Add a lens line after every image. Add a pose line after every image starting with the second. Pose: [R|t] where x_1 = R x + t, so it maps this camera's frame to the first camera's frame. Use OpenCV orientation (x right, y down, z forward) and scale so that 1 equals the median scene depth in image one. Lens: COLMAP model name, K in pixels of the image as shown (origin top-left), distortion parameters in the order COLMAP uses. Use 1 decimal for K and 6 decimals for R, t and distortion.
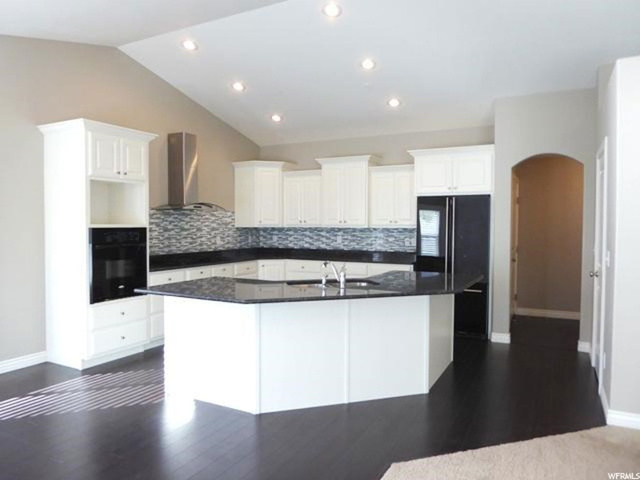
lens RADIAL K [[458.9, 0, 320.0], [0, 458.9, 240.0], [0, 0, 1]] dist [-0.009690, -0.003377]
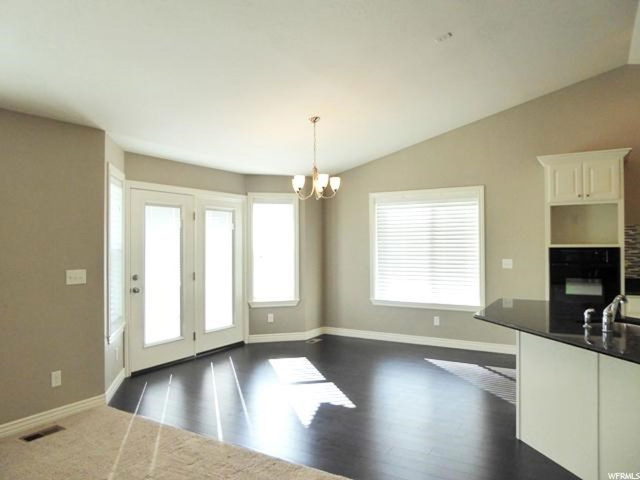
lens RADIAL K [[464.3, 0, 320.0], [0, 464.3, 240.0], [0, 0, 1]] dist [-0.001799, 0.000777]
pose [[-0.065492, -0.009572, -0.997807, 0.477246], [-0.028474, 0.999565, -0.007720, -0.013688], [0.997447, 0.027906, -0.065737, 0.338948]]
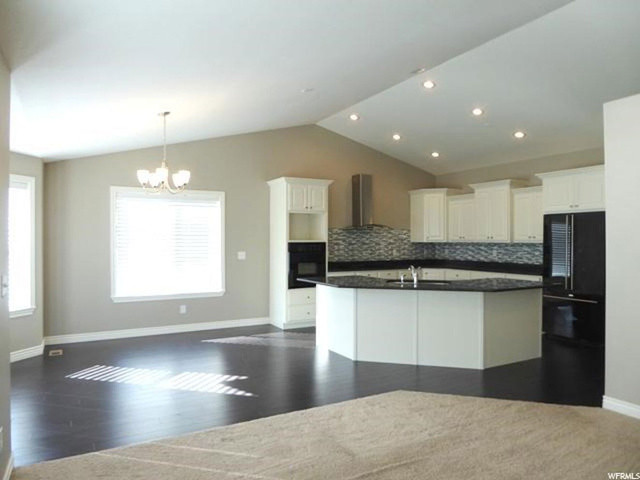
lens RADIAL K [[464.3, 0, 320.0], [0, 464.3, 240.0], [0, 0, 1]] dist [-0.001799, 0.000777]
pose [[0.831073, -0.002734, -0.556156, 0.349246], [-0.016269, 0.999440, -0.029224, 0.007940], [0.555925, 0.033335, 0.830564, -0.215409]]
